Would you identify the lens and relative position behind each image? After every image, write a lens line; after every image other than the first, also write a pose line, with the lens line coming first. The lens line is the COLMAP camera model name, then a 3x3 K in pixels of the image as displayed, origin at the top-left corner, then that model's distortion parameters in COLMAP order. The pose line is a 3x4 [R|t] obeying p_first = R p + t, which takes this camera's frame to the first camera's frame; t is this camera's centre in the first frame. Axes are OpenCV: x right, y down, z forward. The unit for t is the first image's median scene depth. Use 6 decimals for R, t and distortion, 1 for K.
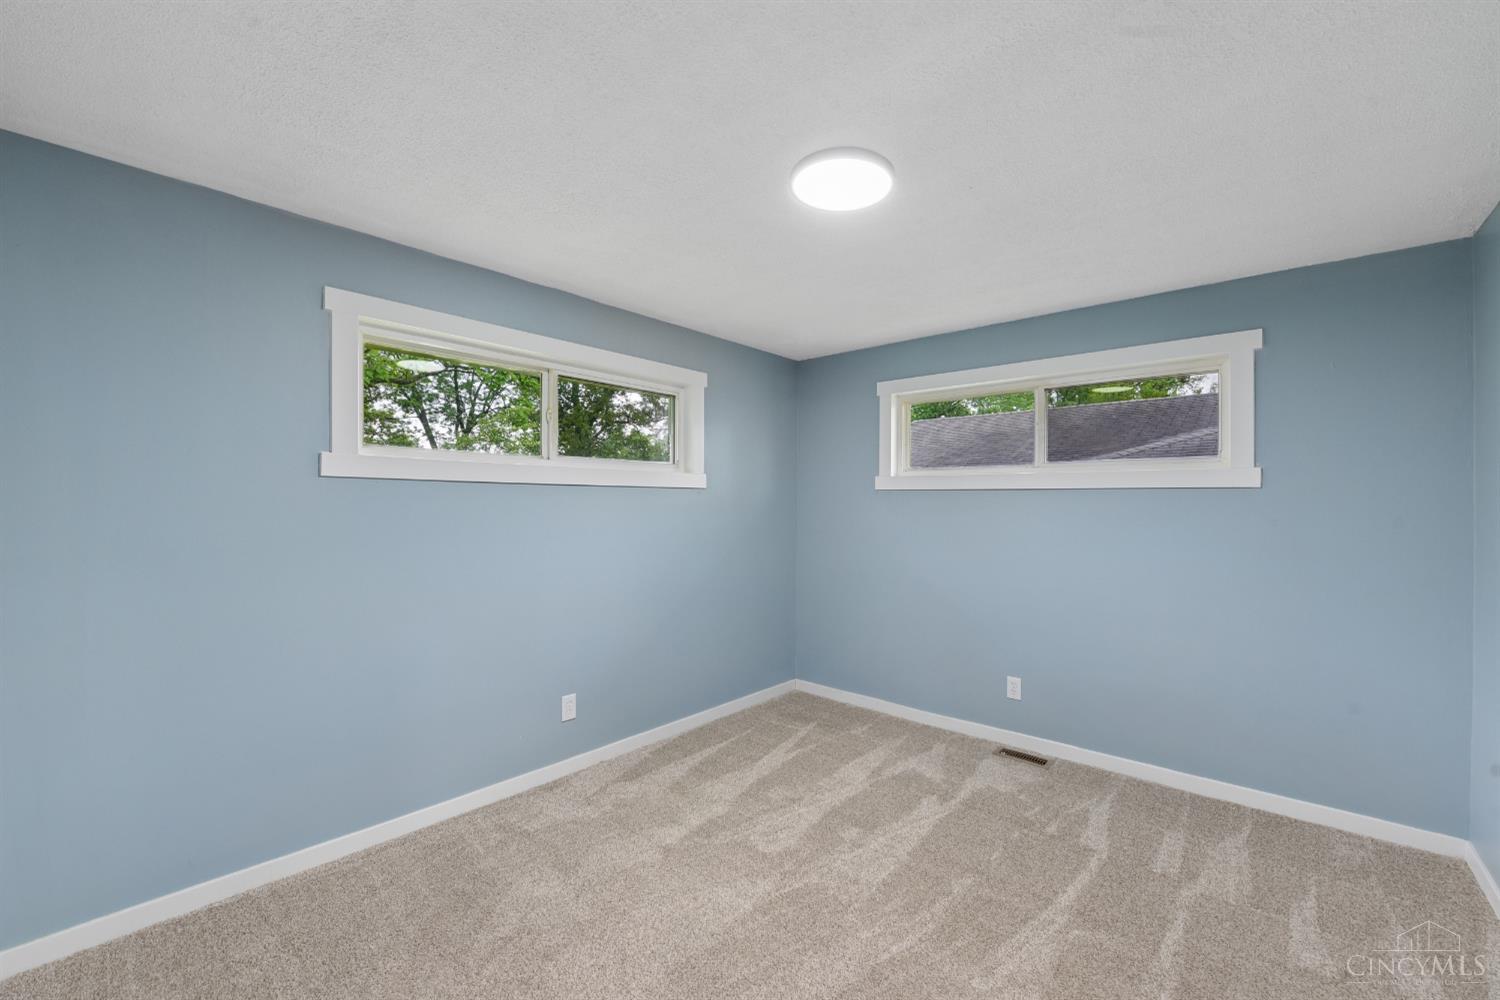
lens RADIAL K [[591.7, 0, 768.8], [0, 591.7, 498.7], [0, 0, 1]] dist [-0.007177, -0.000165]
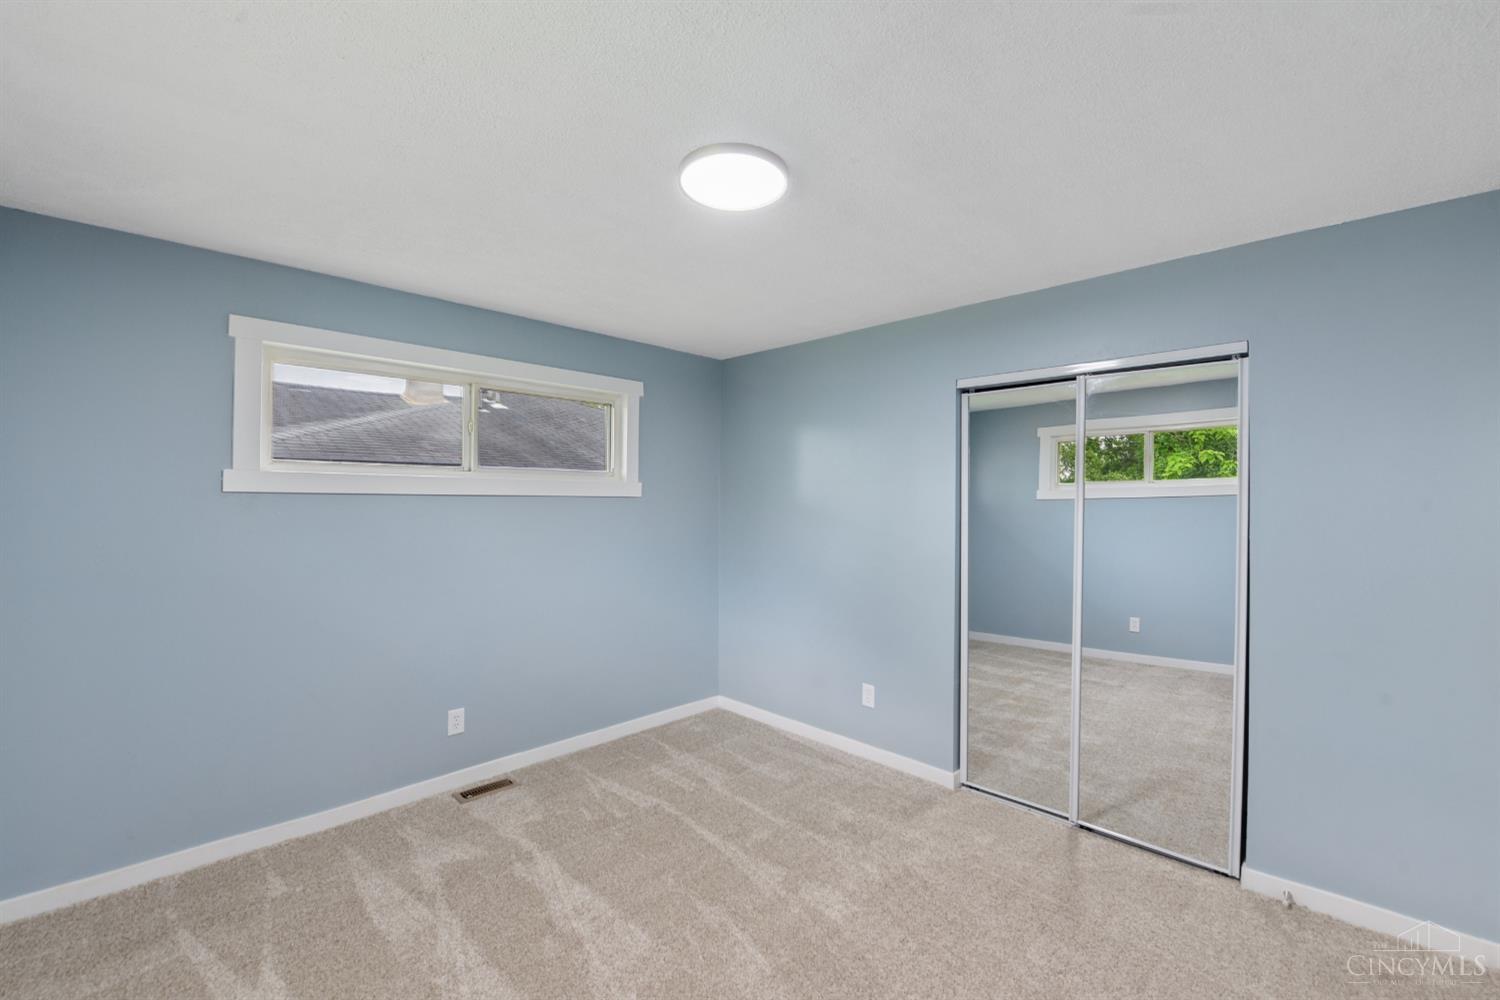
lens RADIAL K [[614.1, 0, 750.0], [0, 614.1, 500.0], [0, 0, 1]] dist [-0.001946, -0.000449]
pose [[0.104907, -0.000583, 0.994482, -0.523002], [-0.004792, 0.999988, 0.001092, -0.014187], [-0.994470, -0.004880, 0.104903, 0.551676]]
